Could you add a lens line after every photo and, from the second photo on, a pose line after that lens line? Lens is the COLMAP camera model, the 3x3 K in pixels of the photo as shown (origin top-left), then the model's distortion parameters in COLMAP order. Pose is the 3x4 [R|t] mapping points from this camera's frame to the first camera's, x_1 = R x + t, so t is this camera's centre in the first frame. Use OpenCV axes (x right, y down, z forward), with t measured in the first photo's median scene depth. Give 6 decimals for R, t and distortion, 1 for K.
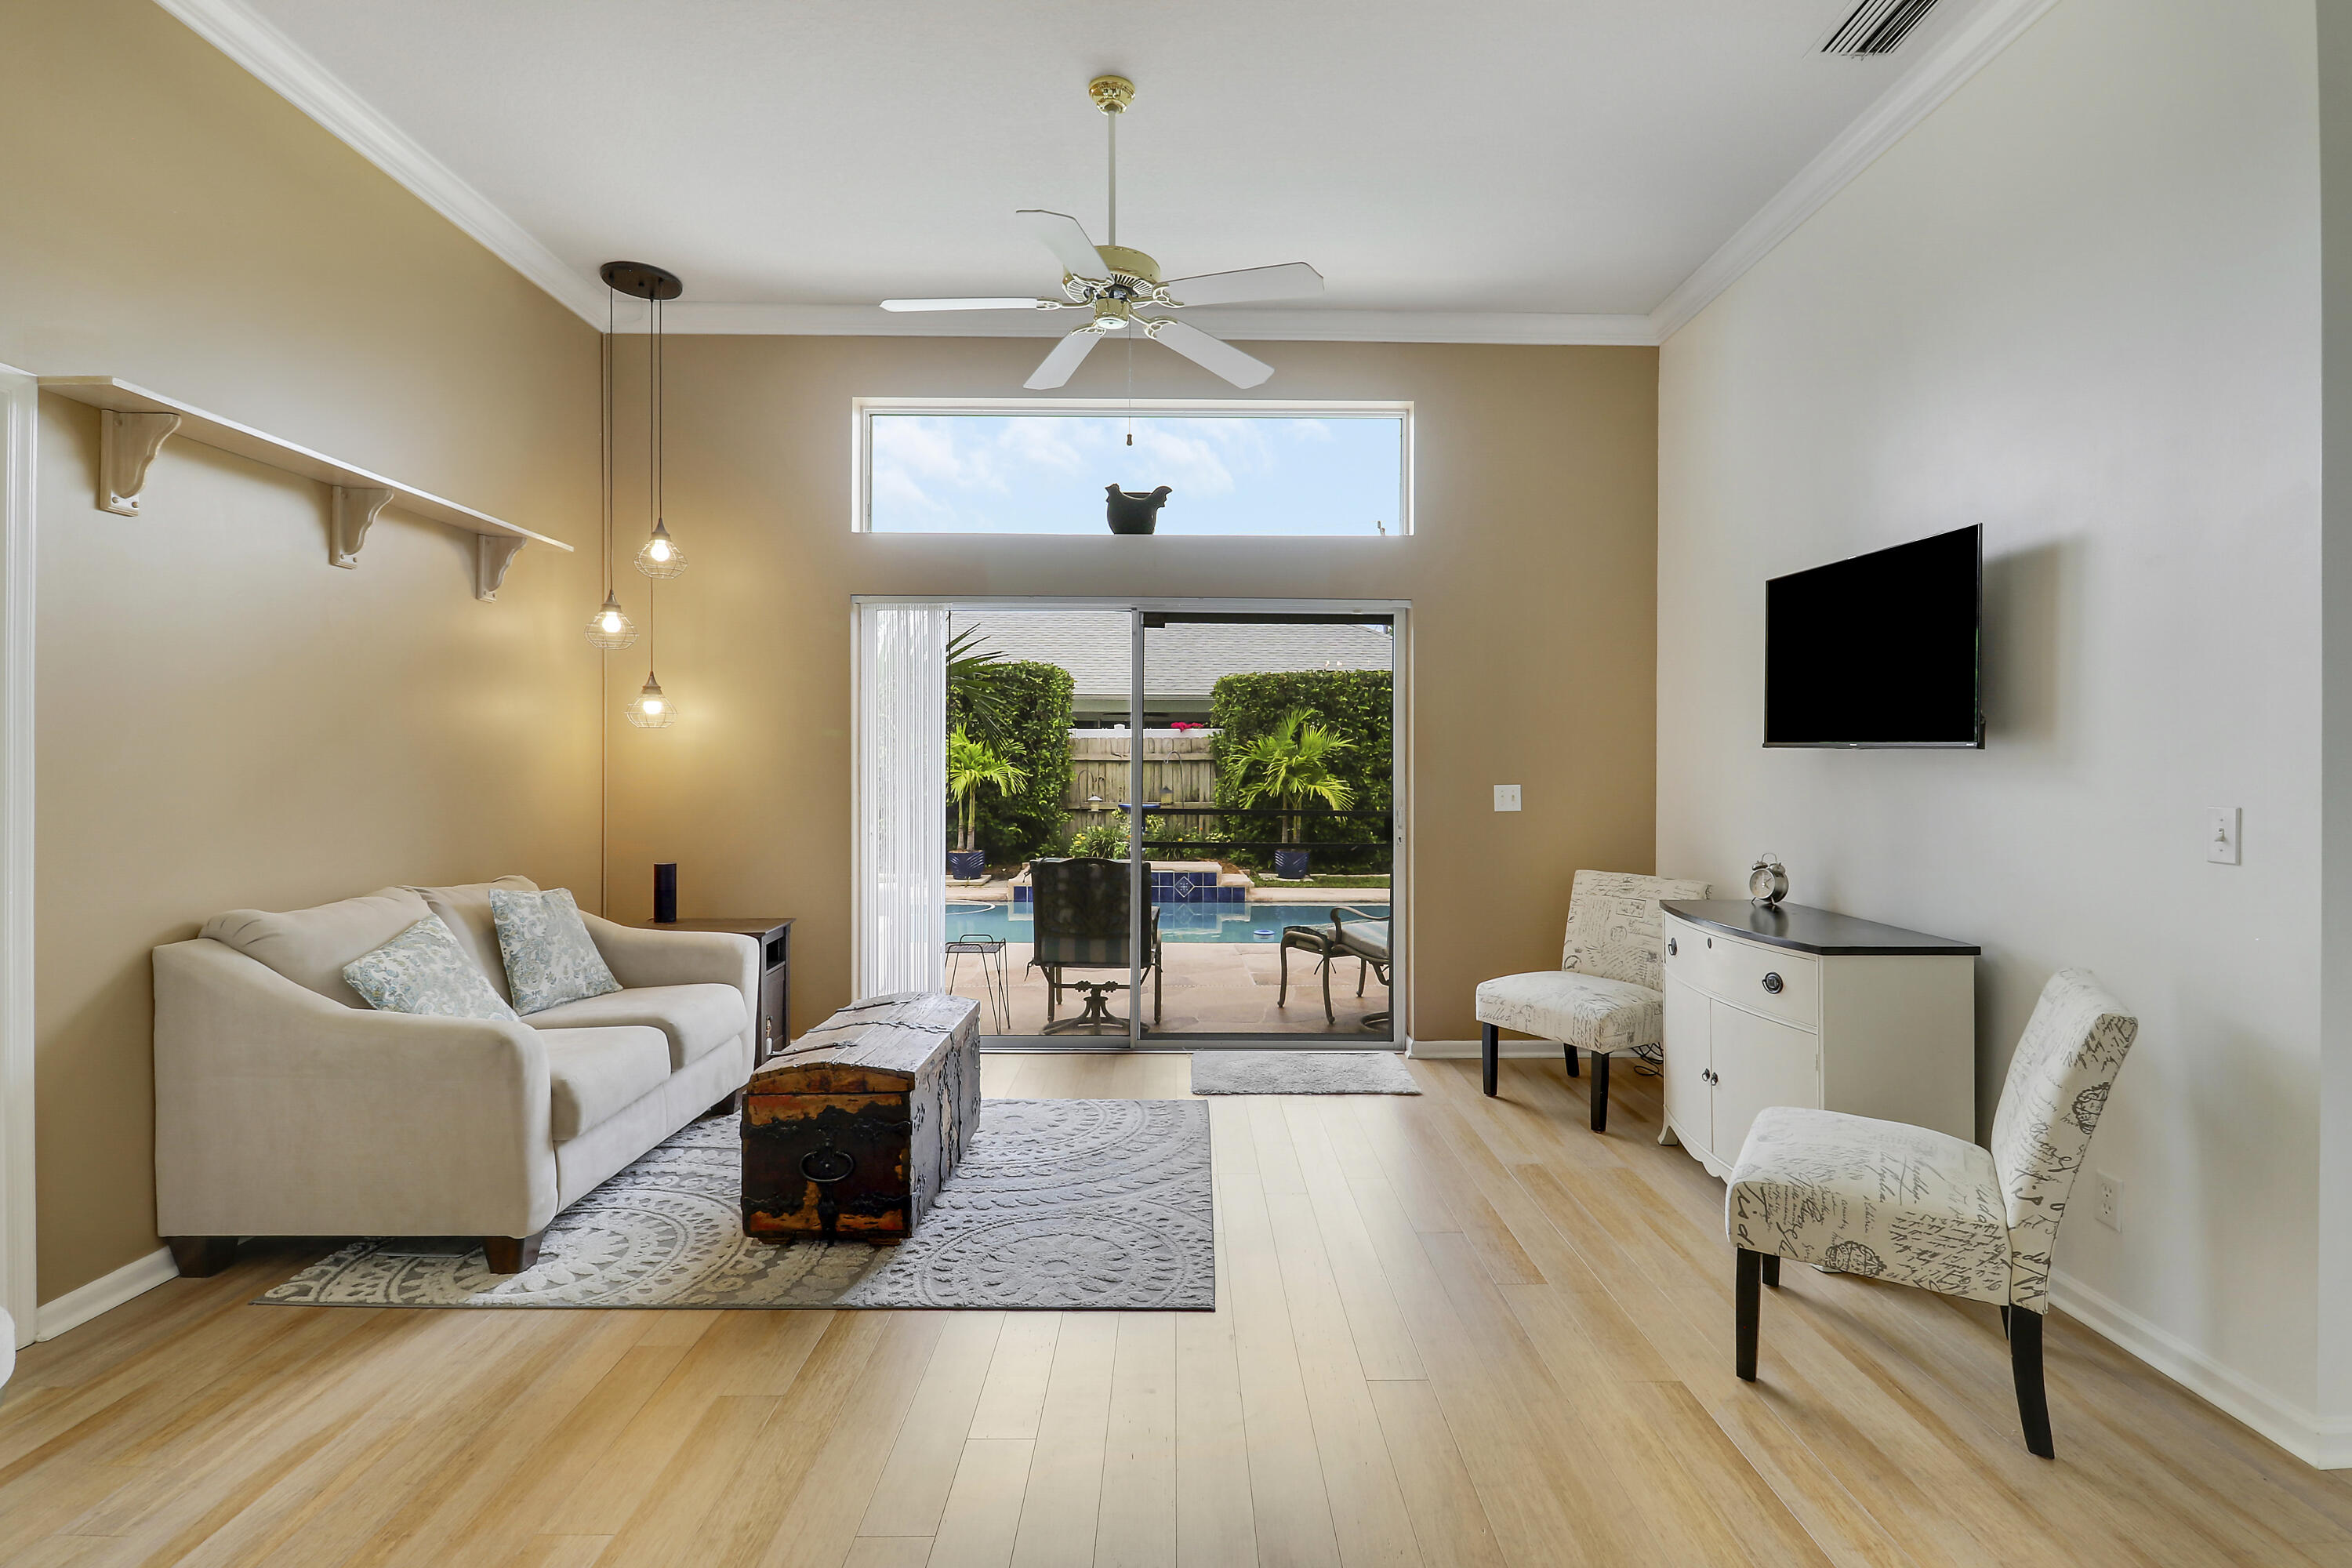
lens RADIAL K [[1139.5, 0, 1180.9], [0, 1139.5, 764.4], [0, 0, 1]] dist [-0.001355, -0.000526]
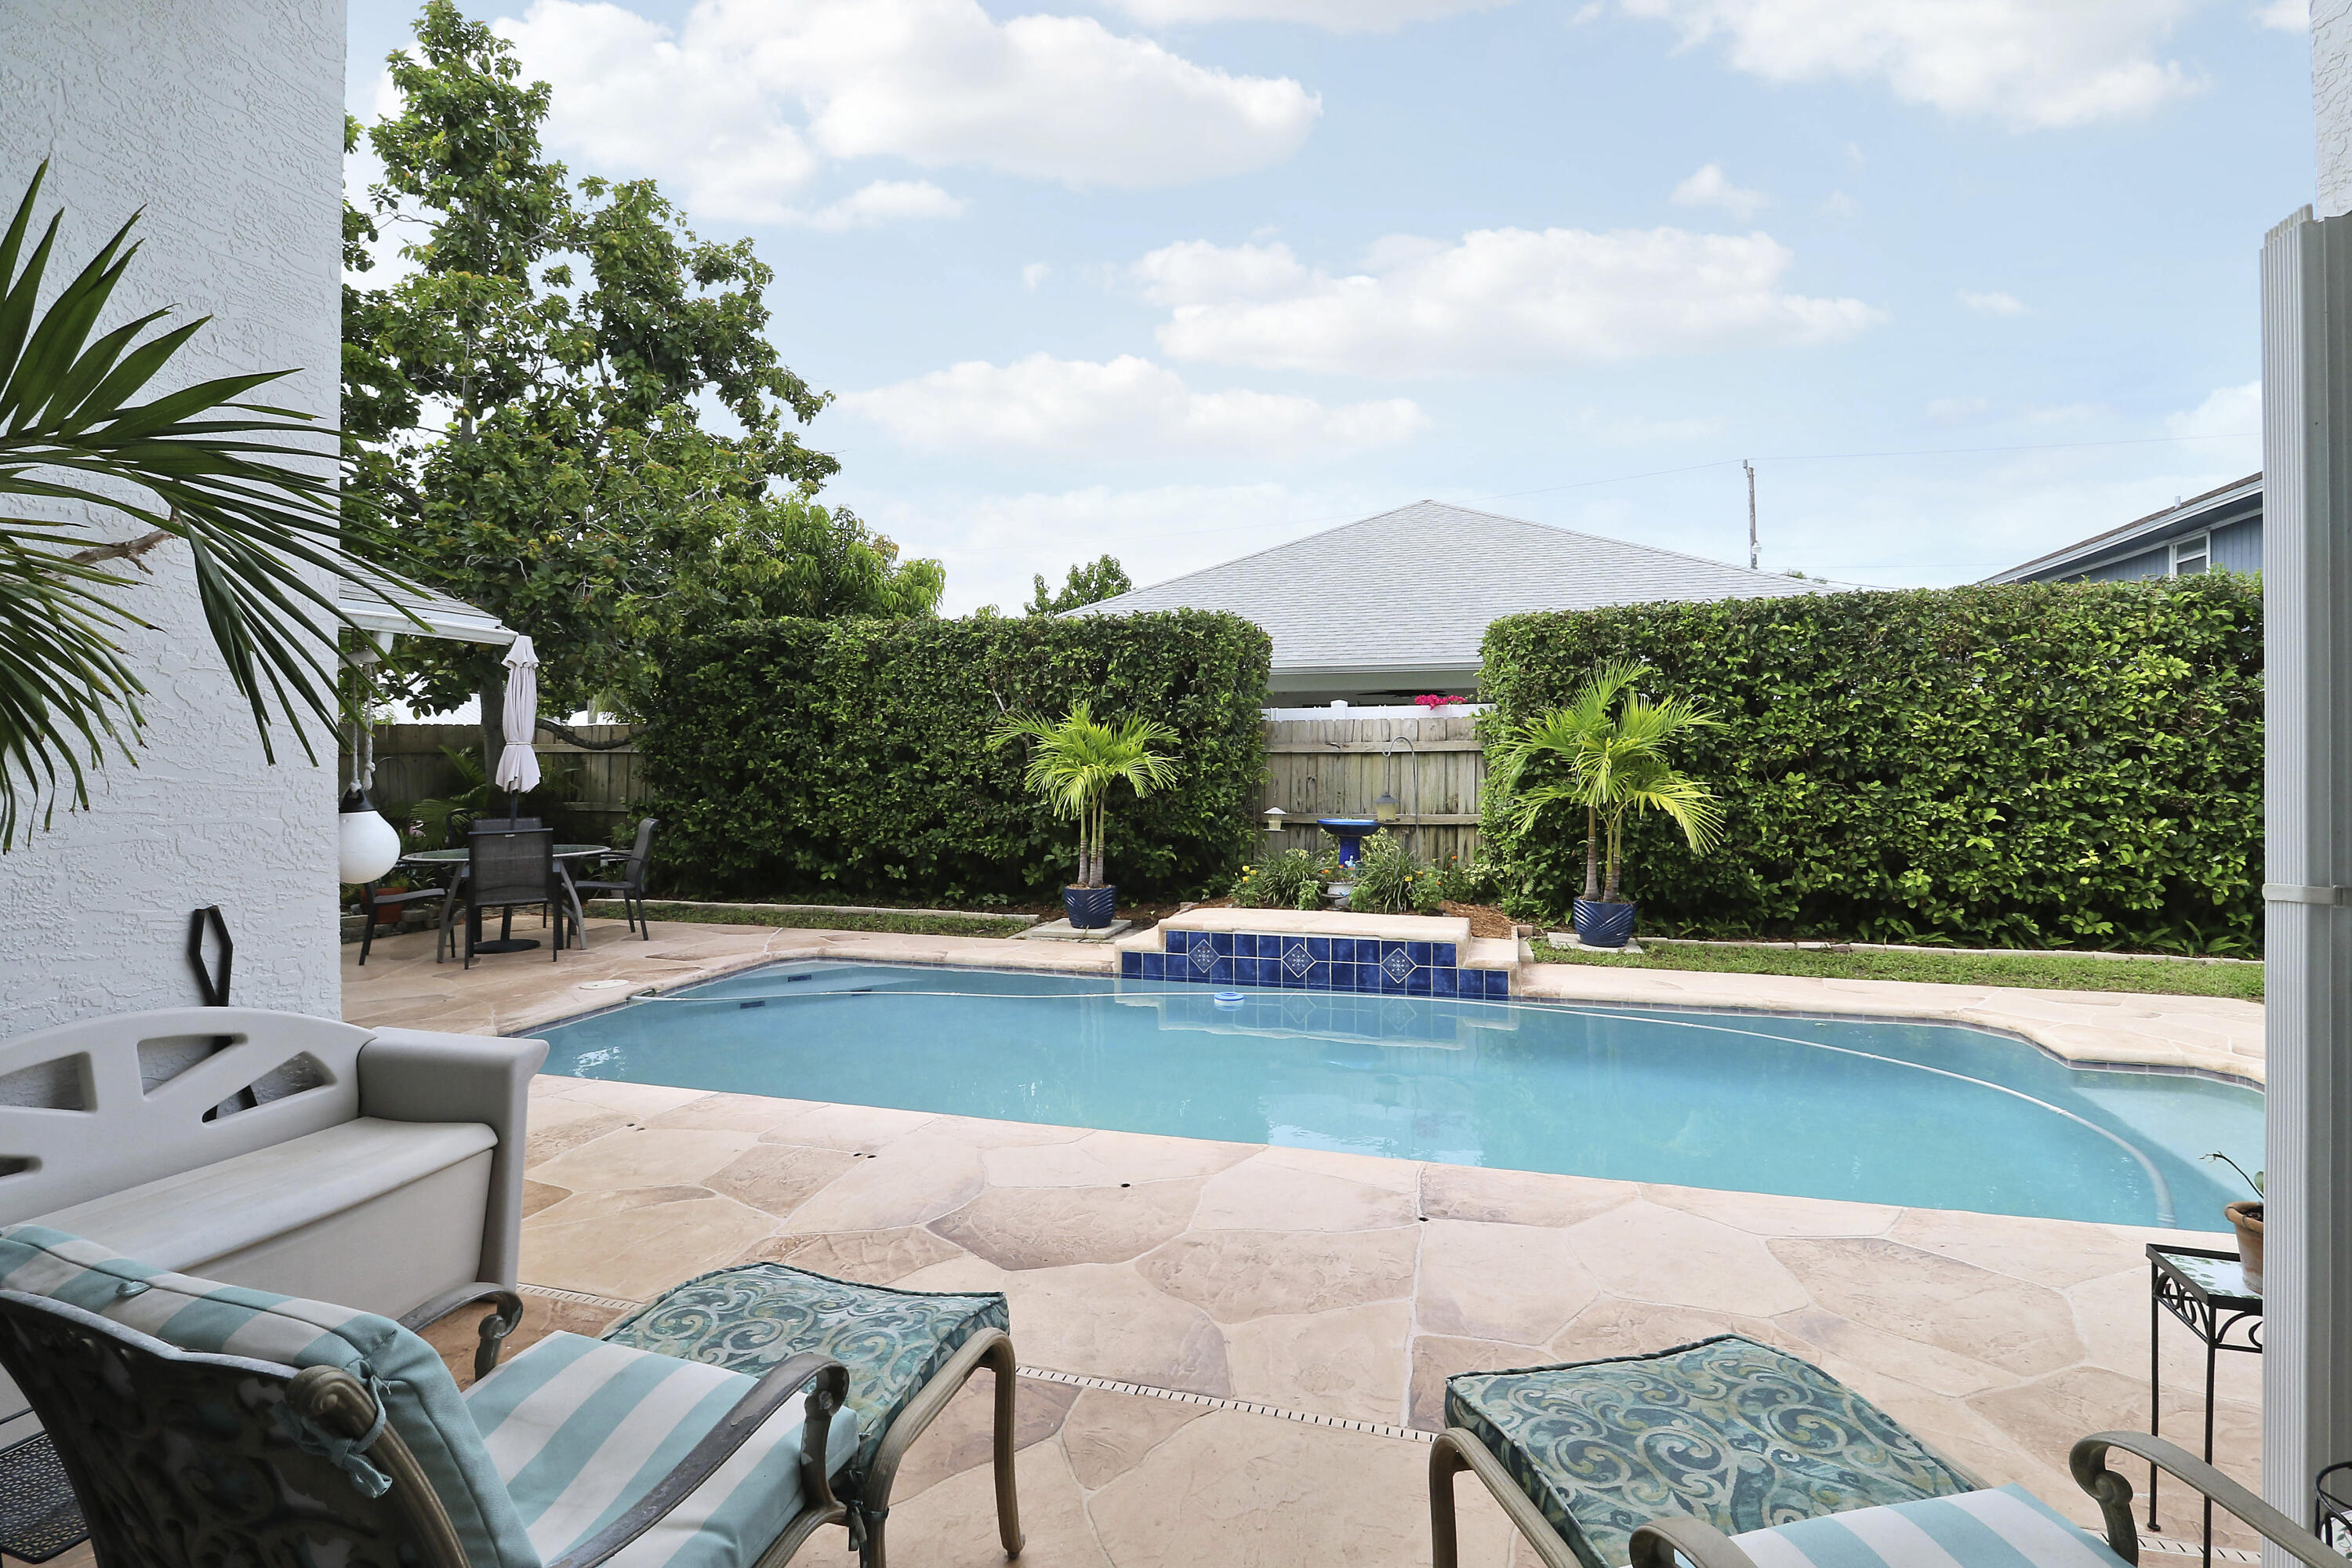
lens RADIAL K [[1059.3, 0, 1168.1], [0, 1059.3, 774.0], [0, 0, 1]] dist [-0.000784, -0.000127]
pose [[0.948326, -0.002493, -0.317287, 0.055819], [0.006670, 0.999905, 0.012078, 0.001155], [0.317227, -0.013570, 0.948253, 0.392238]]
